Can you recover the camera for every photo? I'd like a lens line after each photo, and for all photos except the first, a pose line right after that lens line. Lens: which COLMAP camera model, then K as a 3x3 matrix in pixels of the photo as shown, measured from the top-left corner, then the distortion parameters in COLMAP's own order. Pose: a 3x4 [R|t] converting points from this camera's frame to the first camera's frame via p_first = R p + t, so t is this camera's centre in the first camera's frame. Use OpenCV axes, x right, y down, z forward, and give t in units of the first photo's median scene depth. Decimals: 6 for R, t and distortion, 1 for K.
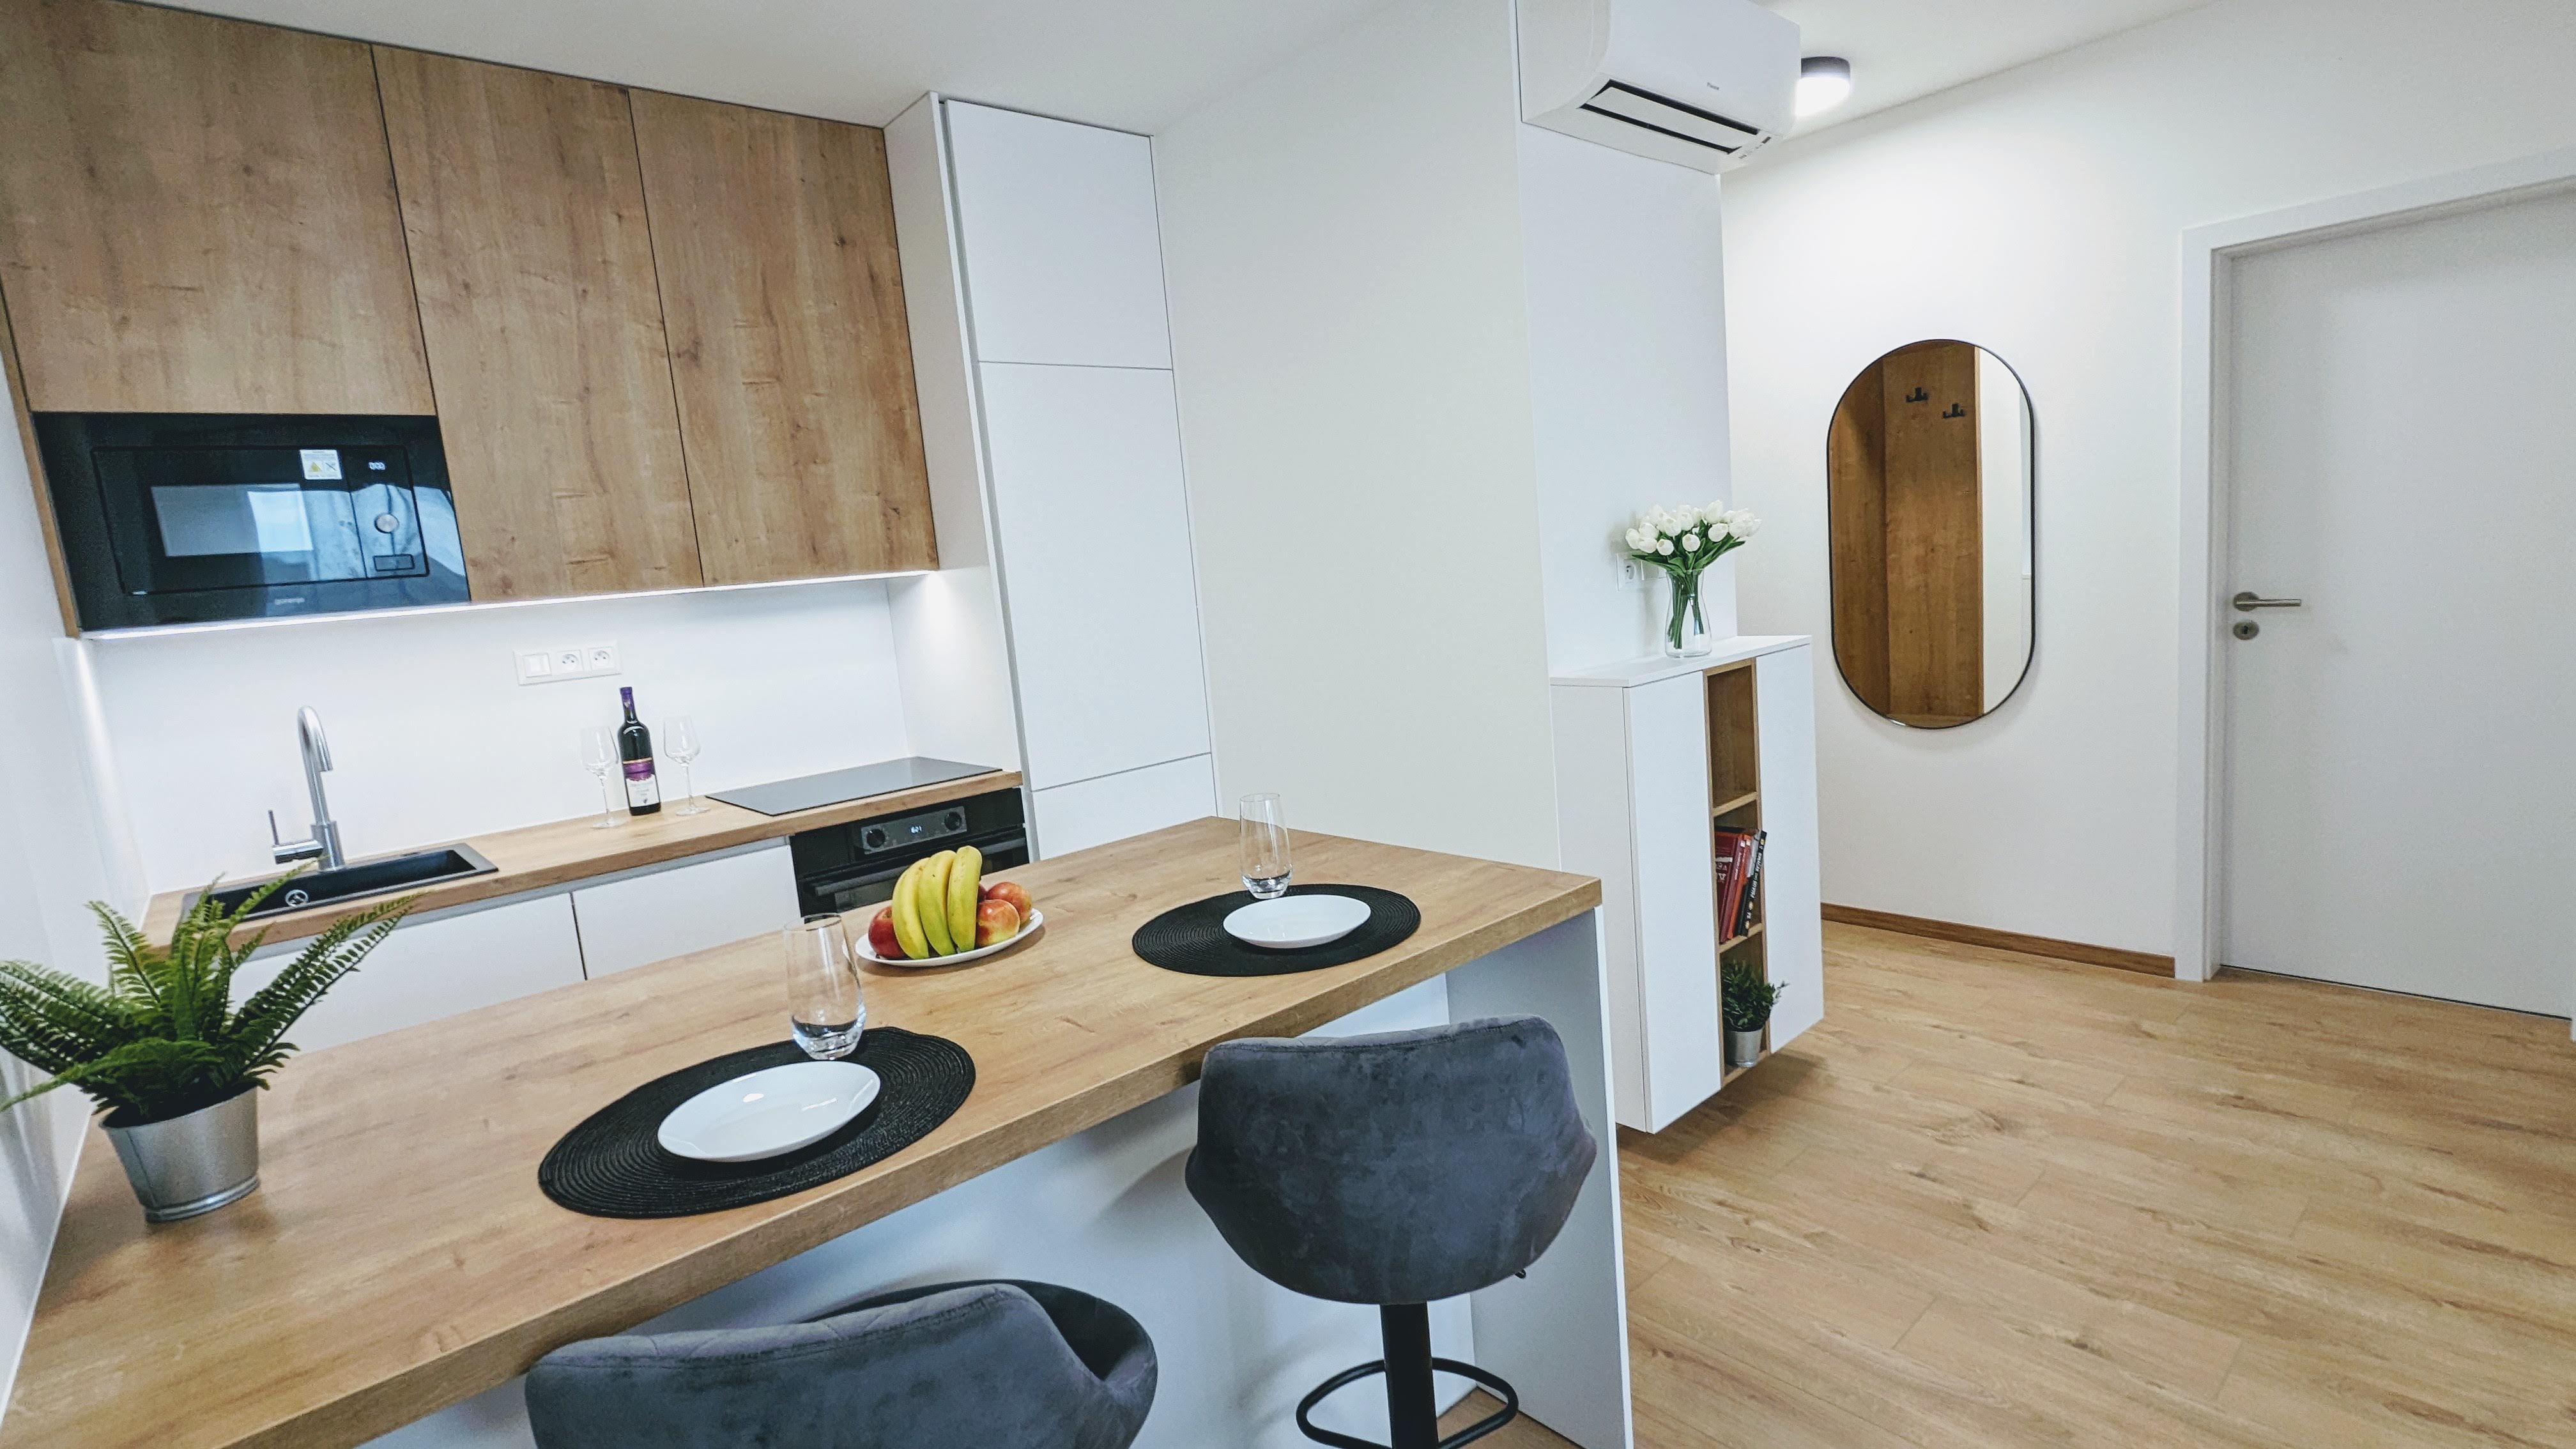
lens RADIAL K [[1240.0, 0, 1294.9], [0, 1240.0, 725.1], [0, 0, 1]] dist [0.001702, 0.000801]
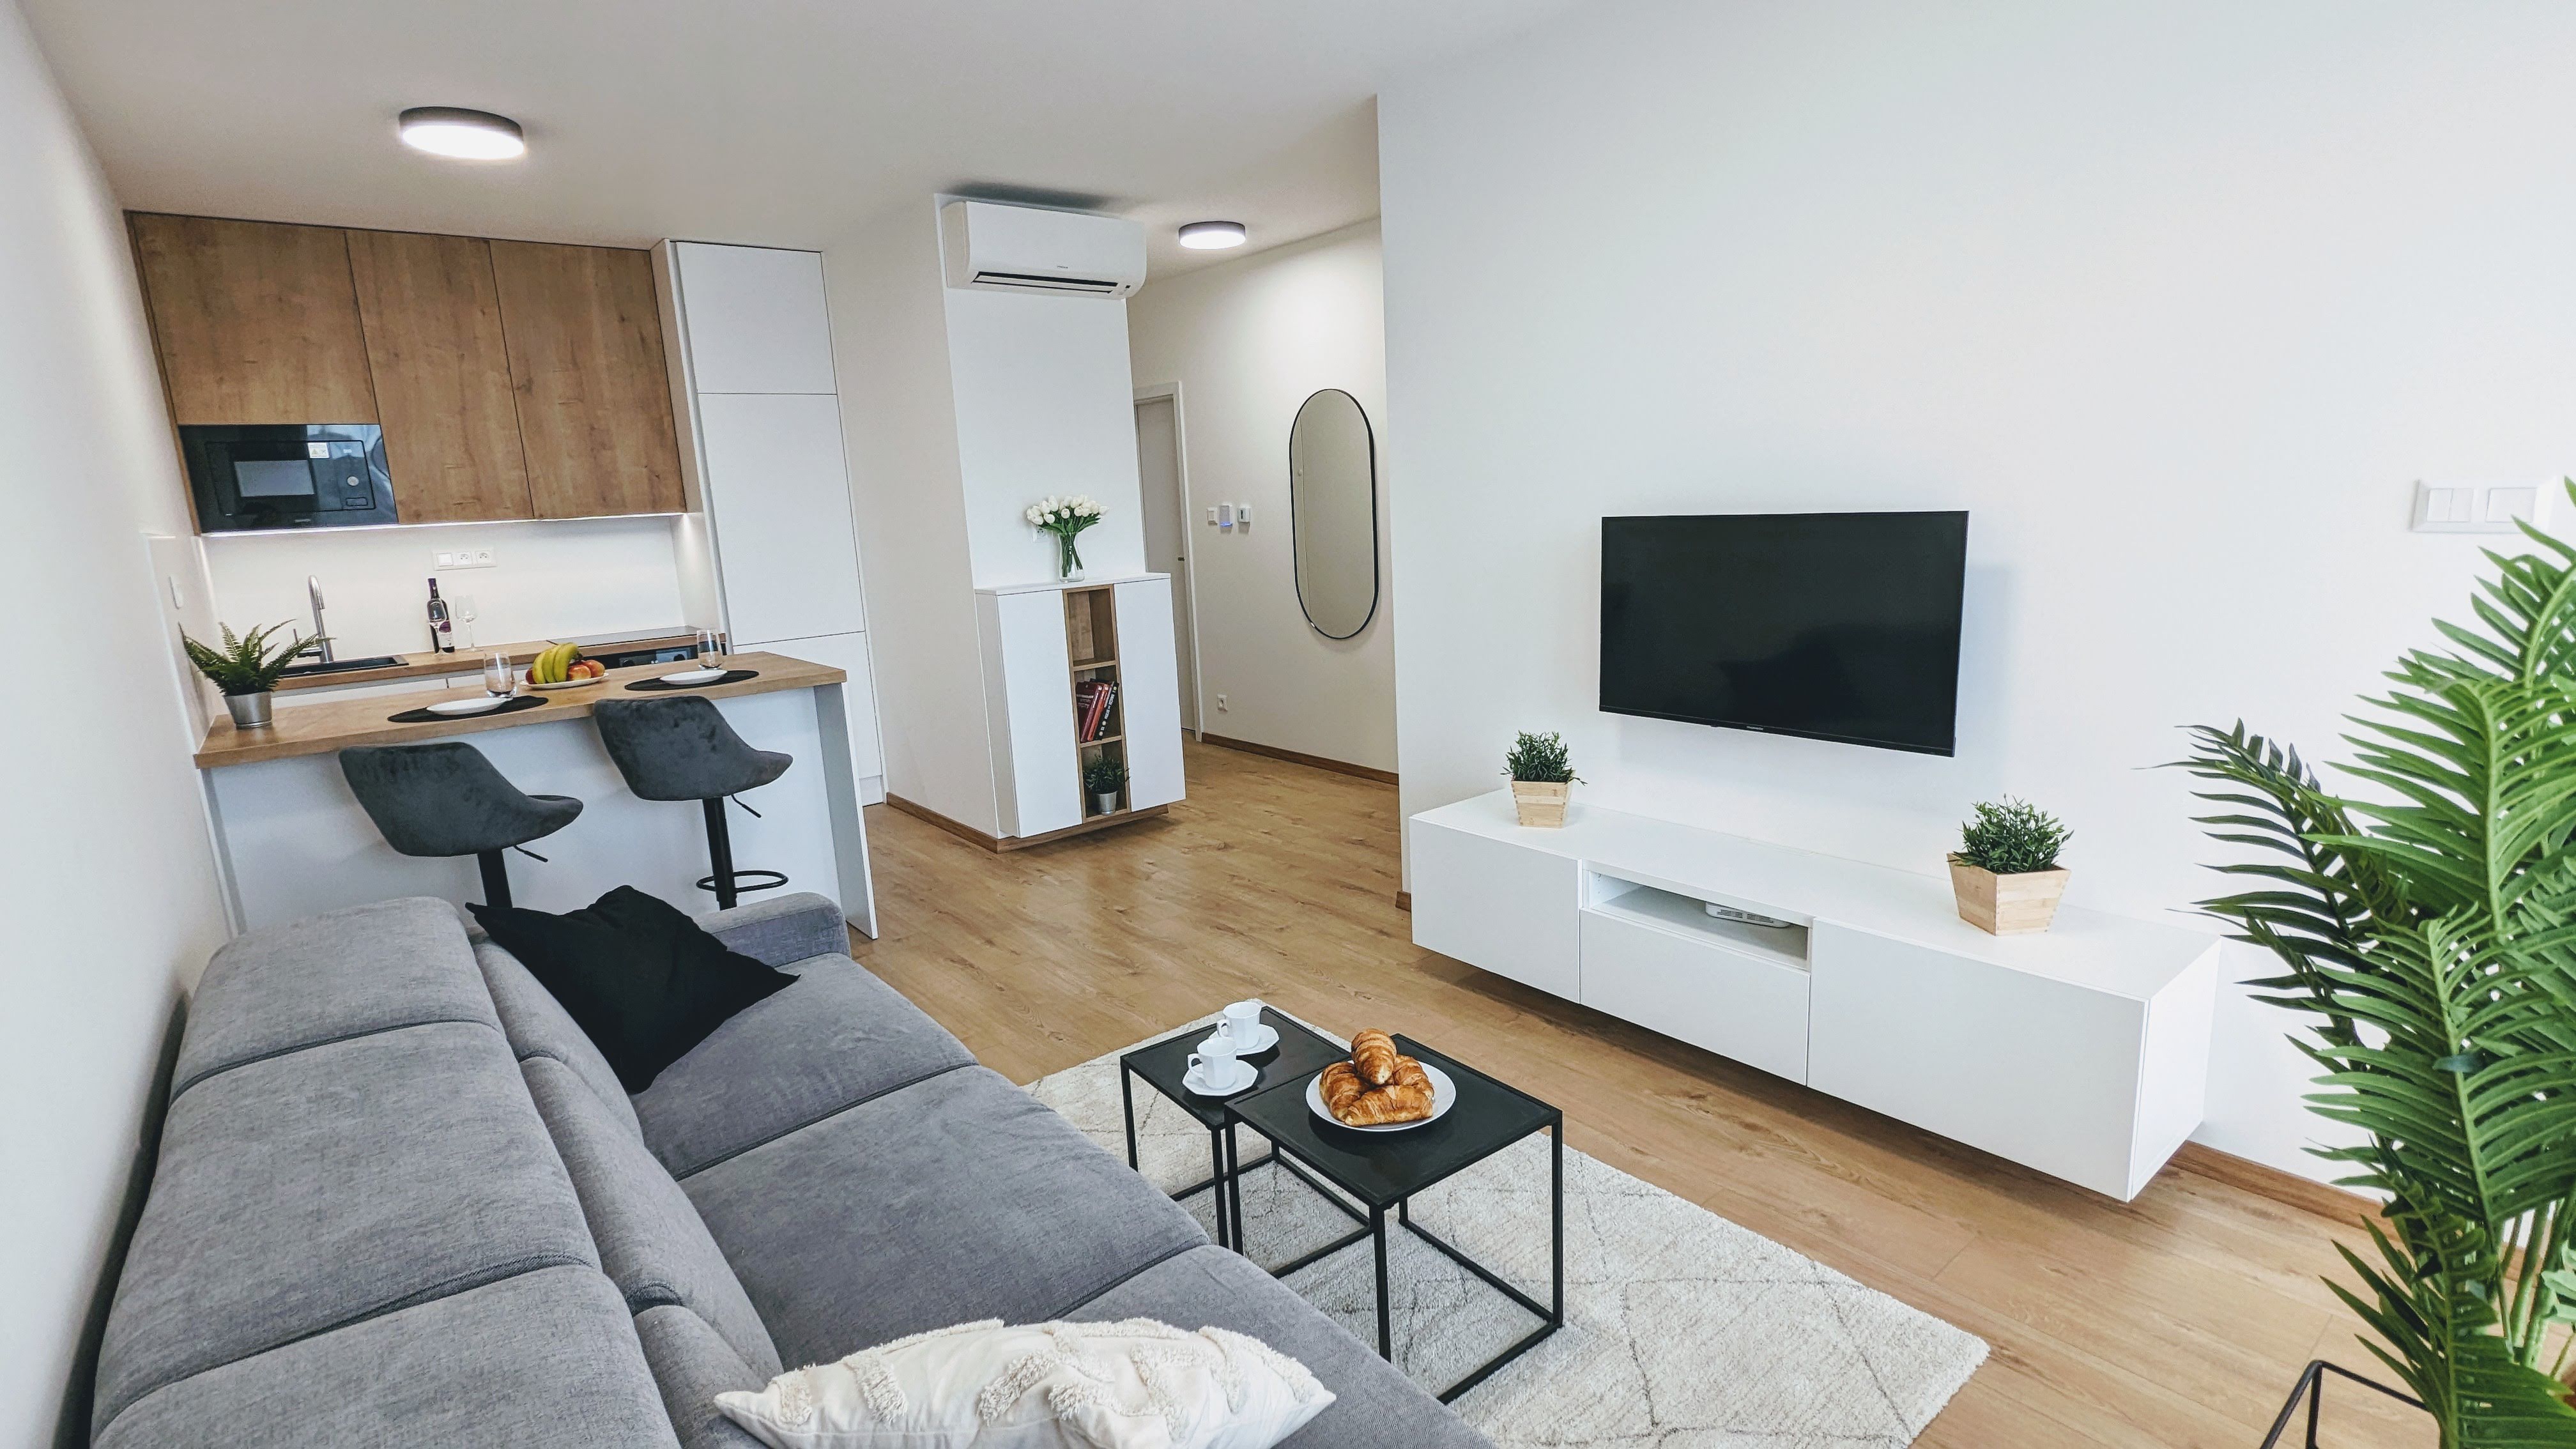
lens RADIAL K [[1240.0, 0, 1294.5], [0, 1240.0, 726.3], [0, 0, 1]] dist [0.001702, 0.000801]
pose [[0.998337, 0.045964, -0.034805, 0.723254], [-0.043934, 0.997407, 0.057009, 0.037264], [0.037335, -0.055385, 0.997767, -0.791536]]
